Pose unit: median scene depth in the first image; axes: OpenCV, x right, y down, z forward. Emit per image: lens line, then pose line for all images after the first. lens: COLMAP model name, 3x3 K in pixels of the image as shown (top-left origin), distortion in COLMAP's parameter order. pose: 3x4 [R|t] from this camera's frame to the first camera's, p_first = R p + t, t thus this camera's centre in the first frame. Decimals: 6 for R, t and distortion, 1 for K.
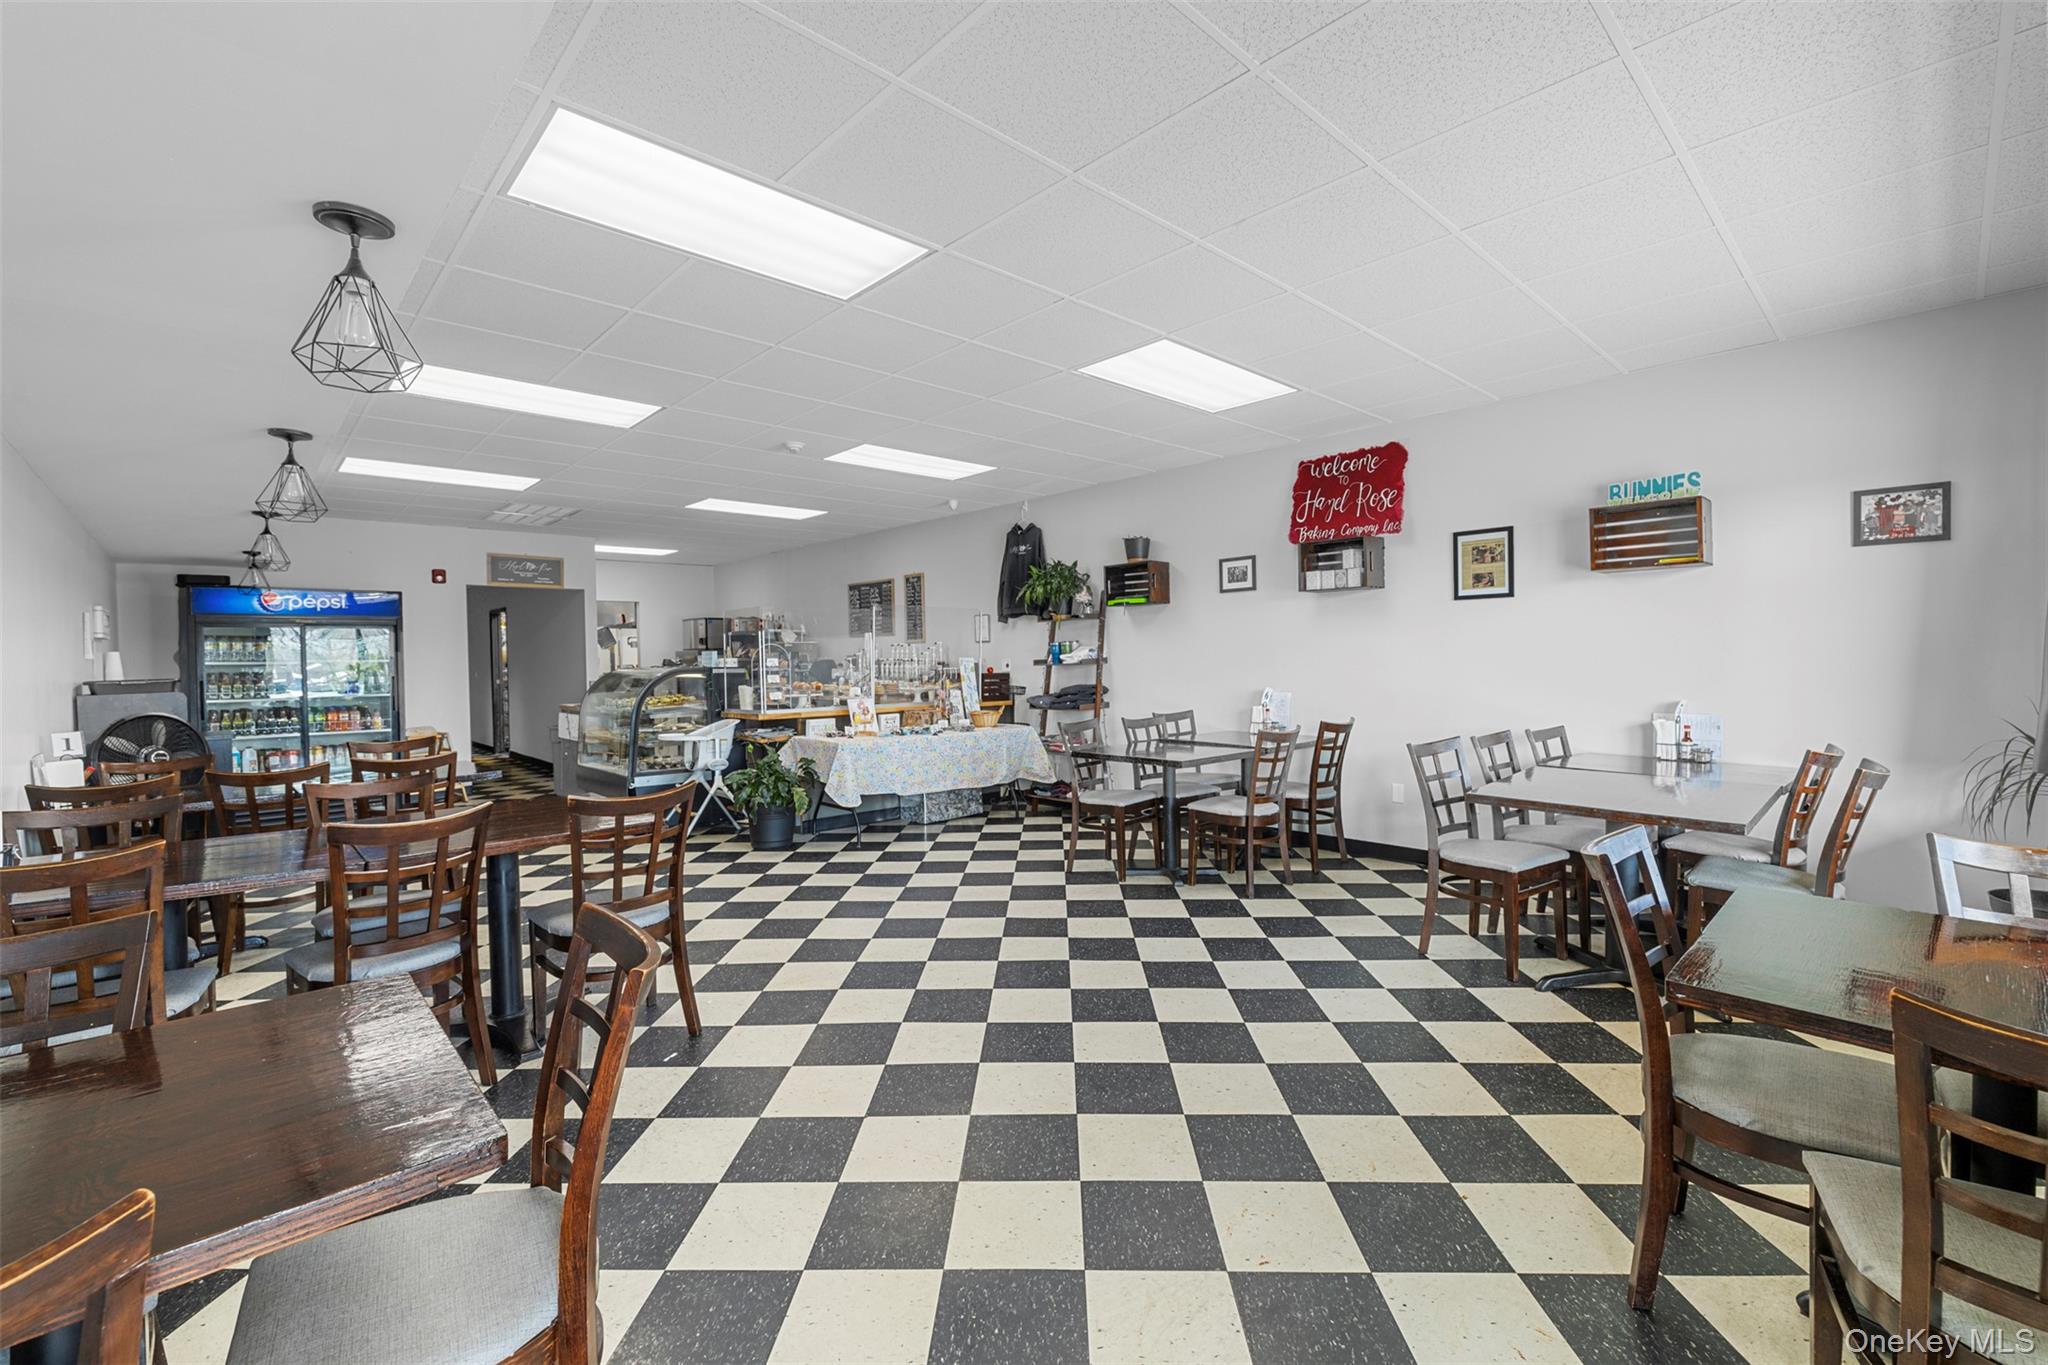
lens RADIAL K [[865.6, 0, 1028.3], [0, 865.6, 662.5], [0, 0, 1]] dist [0.006803, -0.000498]
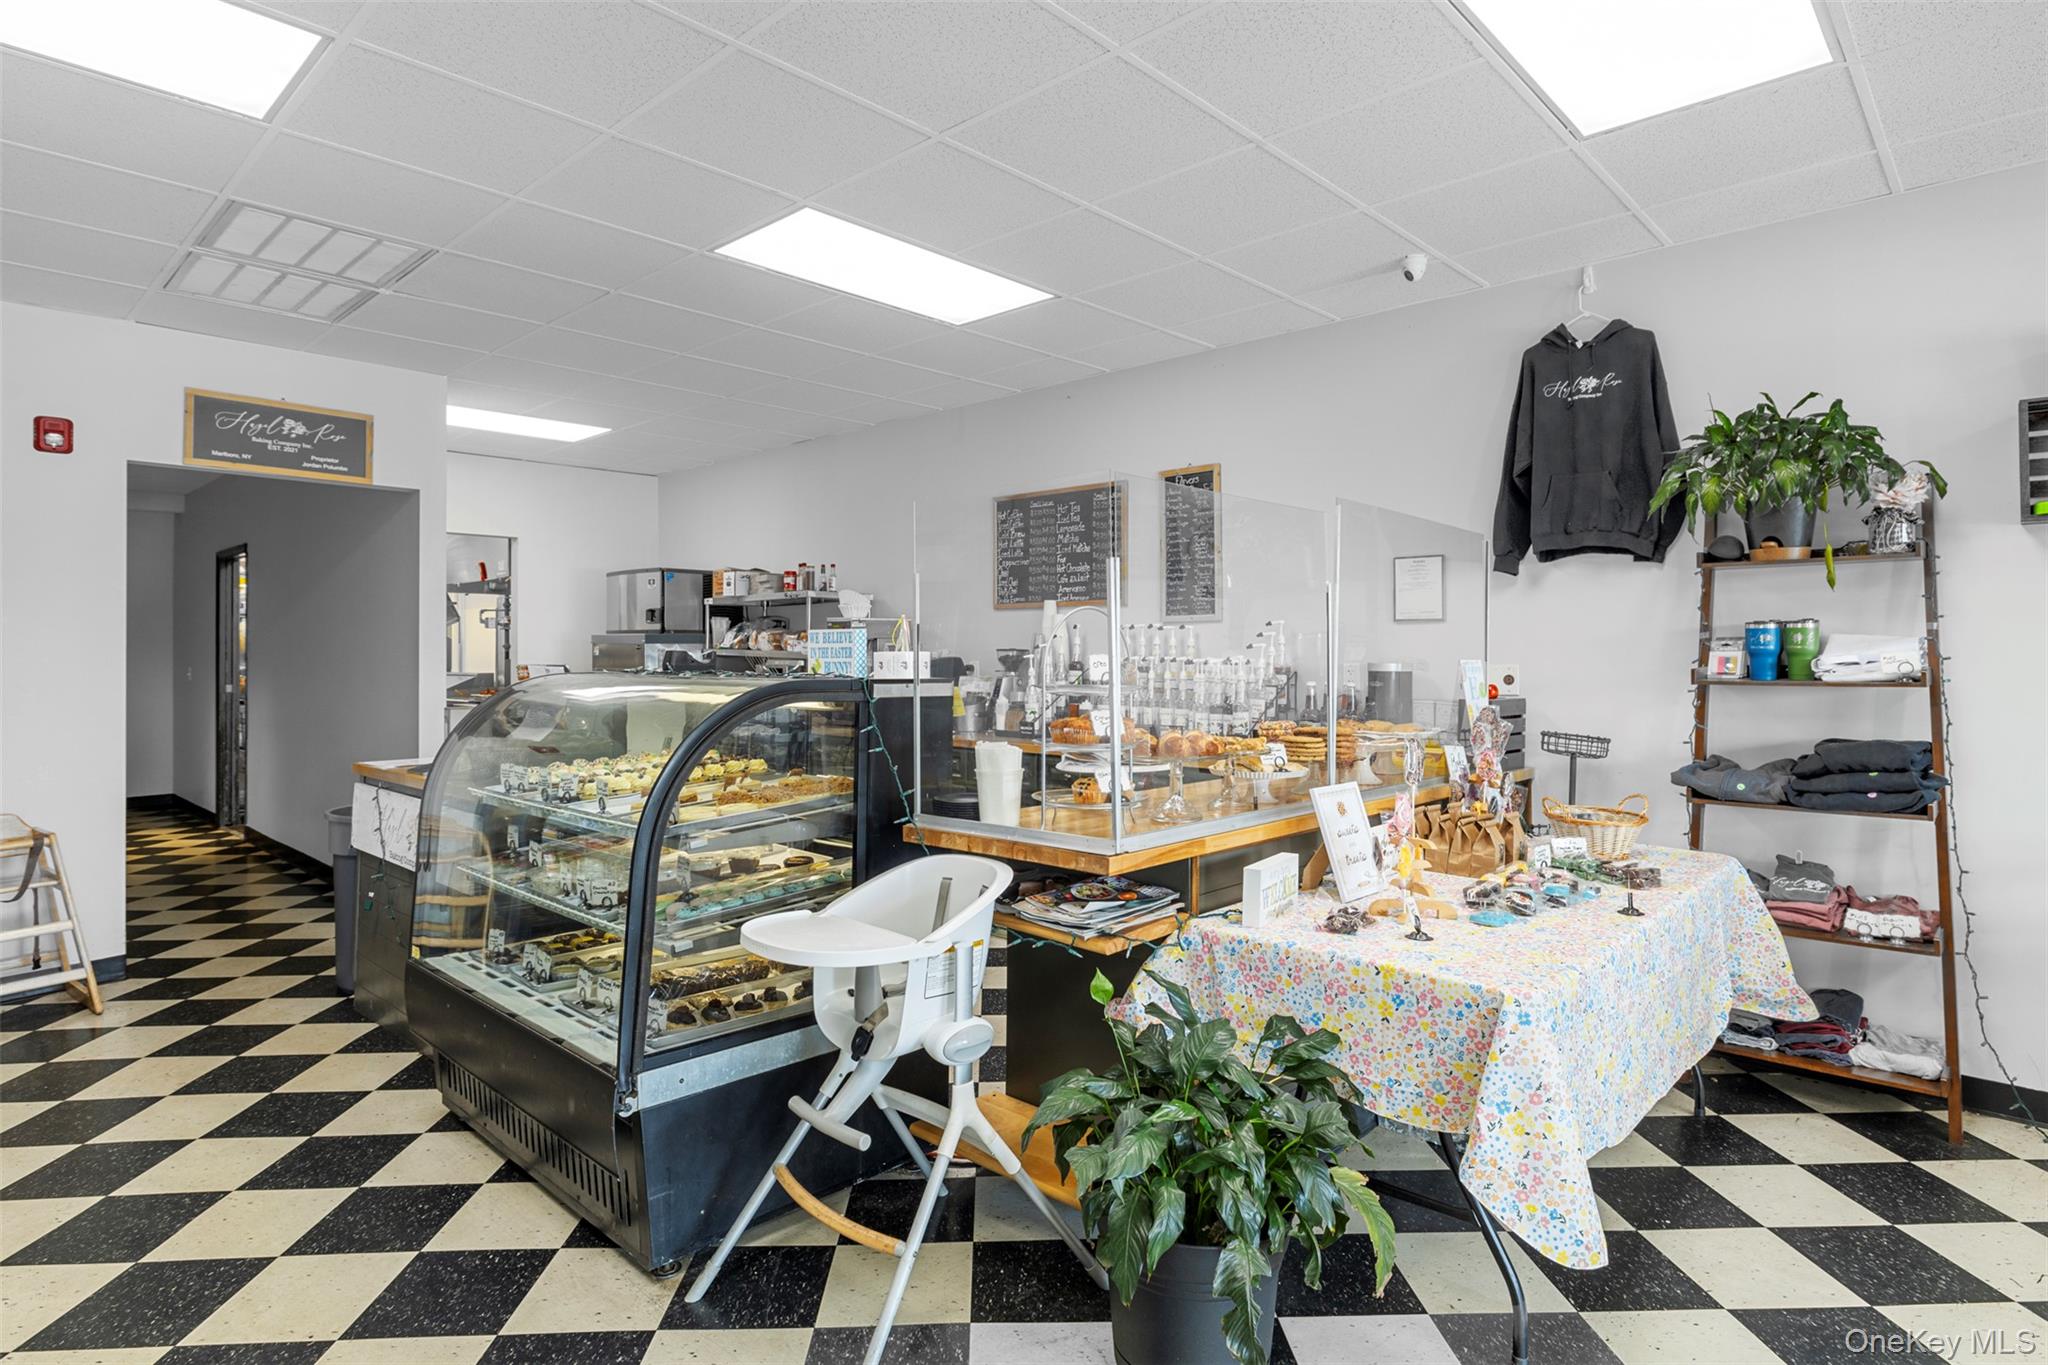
lens RADIAL K [[1094.4, 0, 1028.8], [0, 1094.4, 641.3], [0, 0, 1]] dist [-0.000704, 0.001301]
pose [[0.997910, 0.016869, 0.062377, -0.259942], [-0.015598, 0.999662, -0.020805, -0.000794], [-0.062706, 0.019788, 0.997836, 0.469852]]
